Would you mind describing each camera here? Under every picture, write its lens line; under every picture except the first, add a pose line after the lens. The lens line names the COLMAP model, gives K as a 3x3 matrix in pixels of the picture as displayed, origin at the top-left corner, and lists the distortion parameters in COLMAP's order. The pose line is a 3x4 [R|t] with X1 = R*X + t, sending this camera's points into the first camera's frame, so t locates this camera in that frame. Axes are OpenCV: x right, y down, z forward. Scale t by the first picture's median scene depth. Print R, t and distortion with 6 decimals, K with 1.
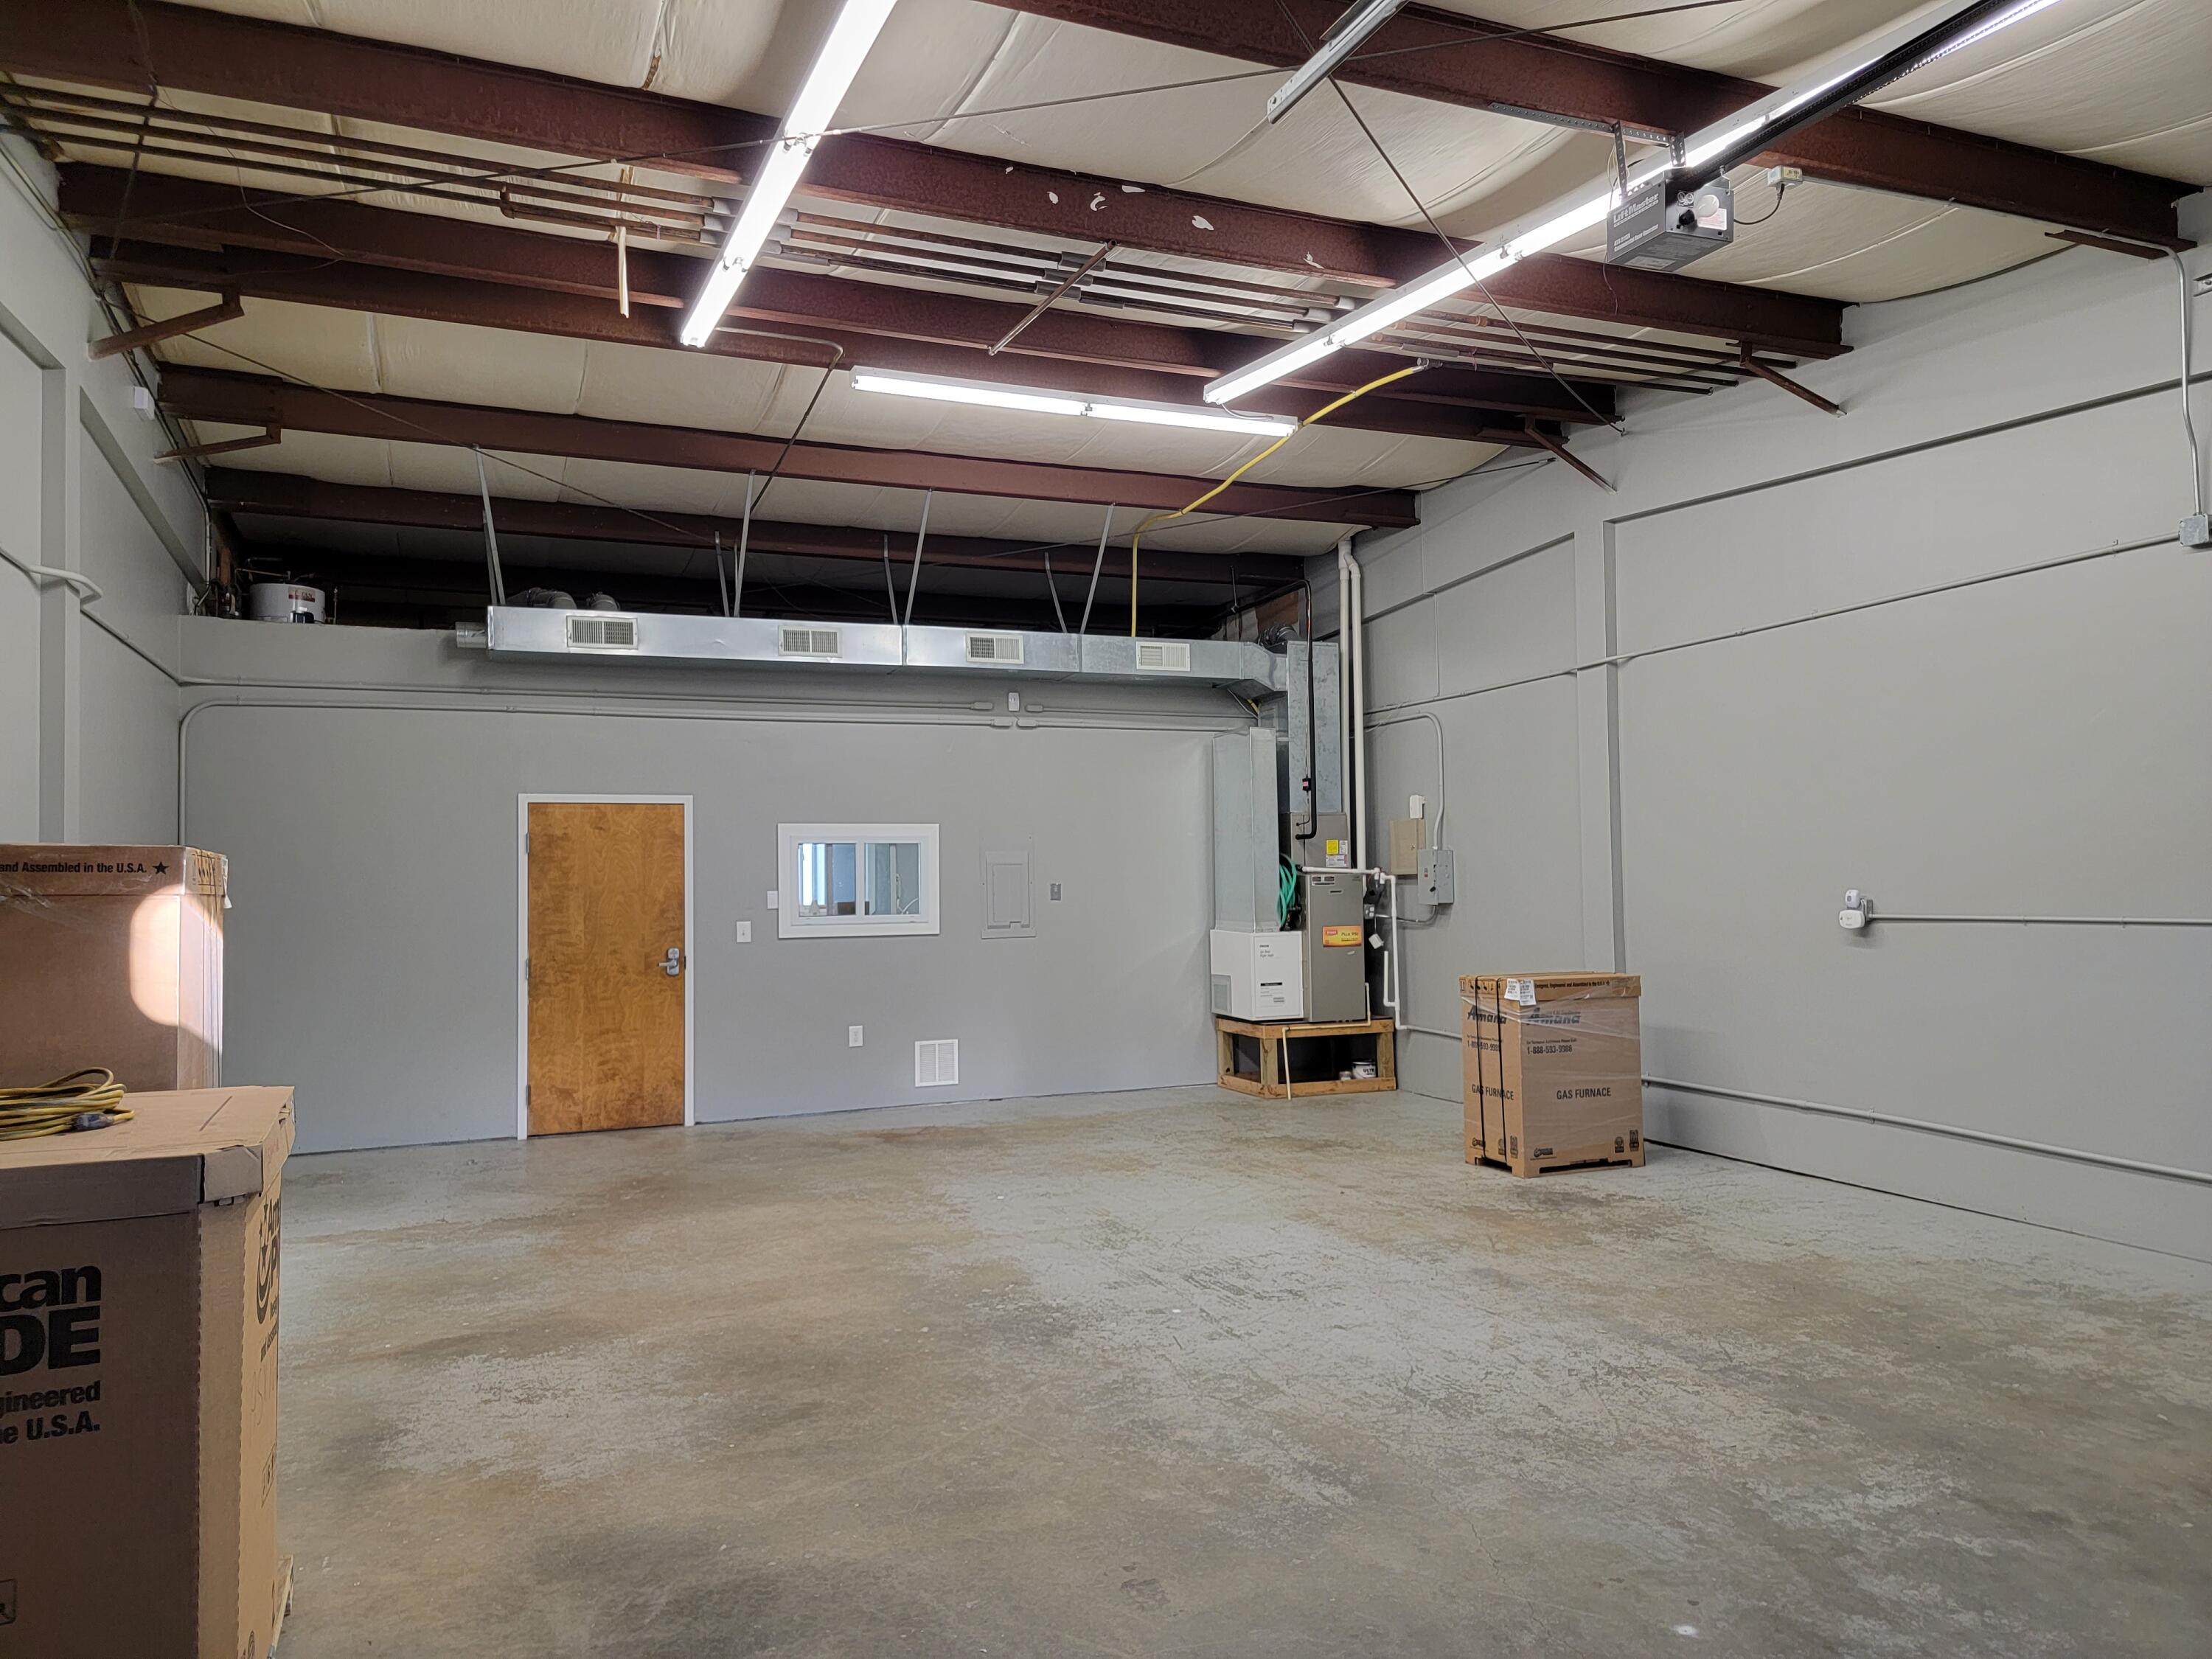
lens RADIAL K [[1535.7, 0, 1103.7], [0, 1535.7, 838.7], [0, 0, 1]] dist [0.048771, -0.031505]
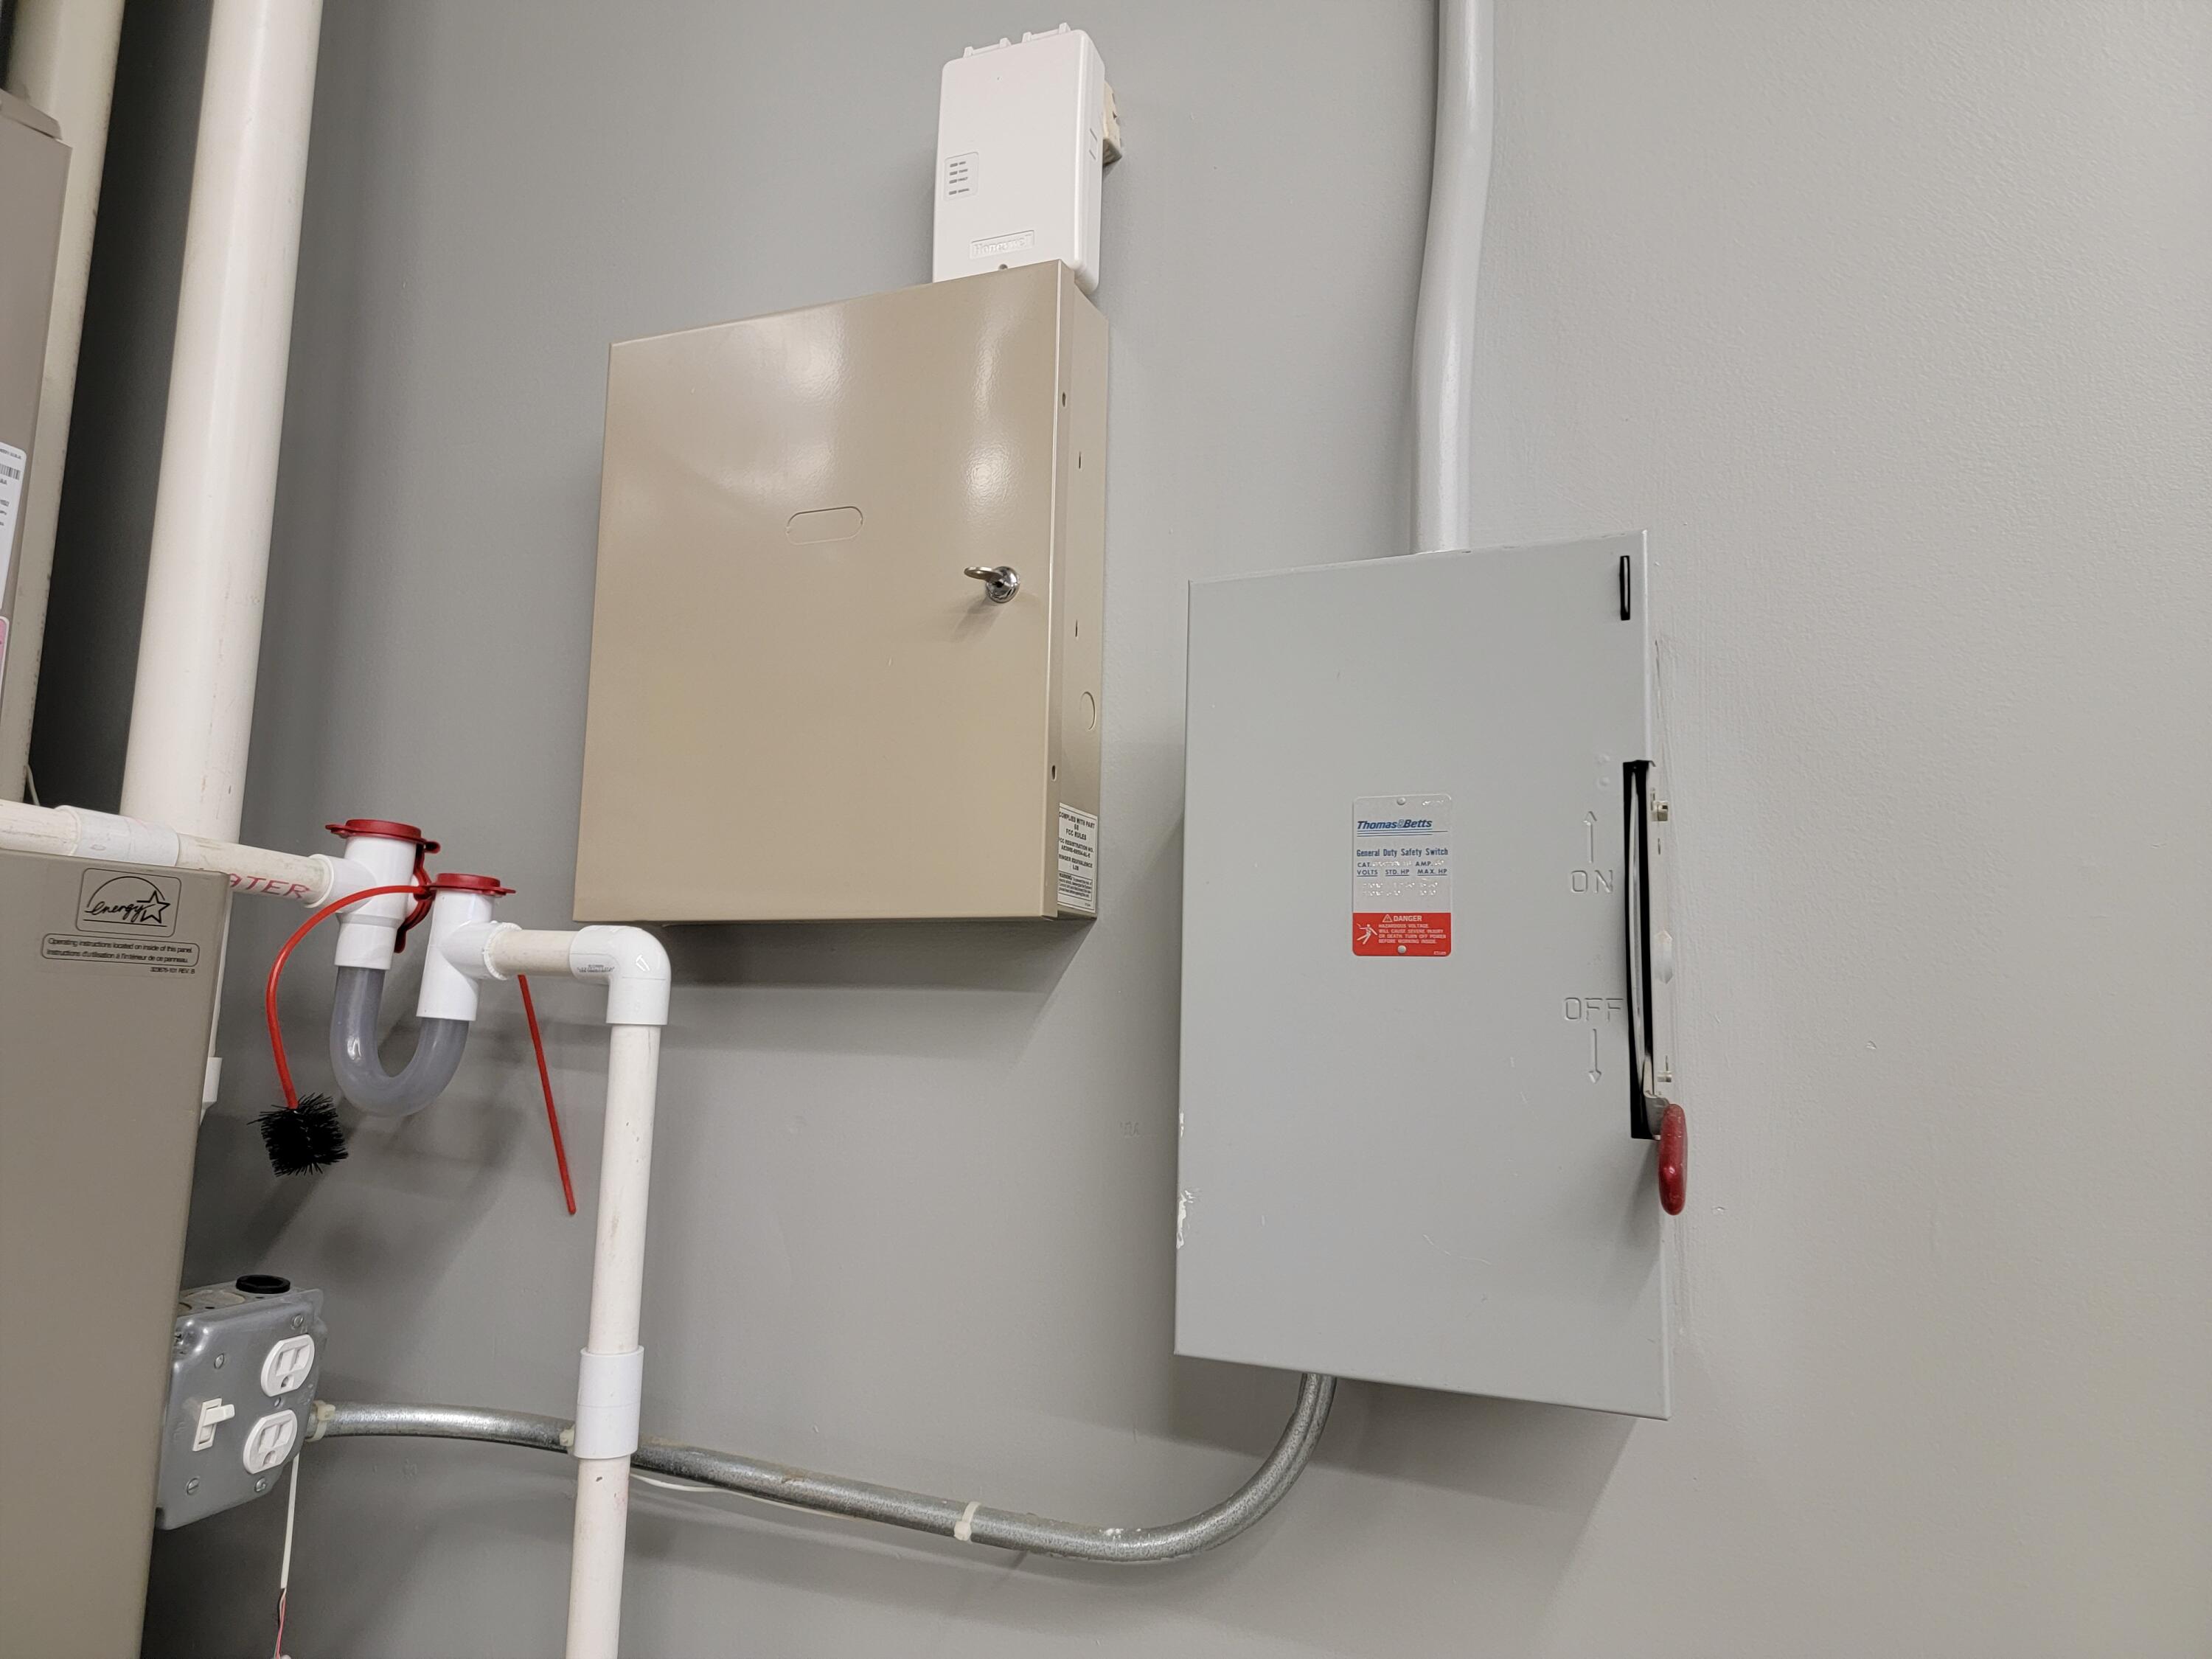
lens RADIAL K [[1535.7, 0, 1094.0], [0, 1535.7, 840.5], [0, 0, 1]] dist [0.048771, -0.031505]
pose [[0.731022, 0.126765, 0.670476, 0.149673], [-0.056768, 0.990484, -0.125374, 0.028240], [-0.679989, 0.053589, 0.731262, 0.917339]]
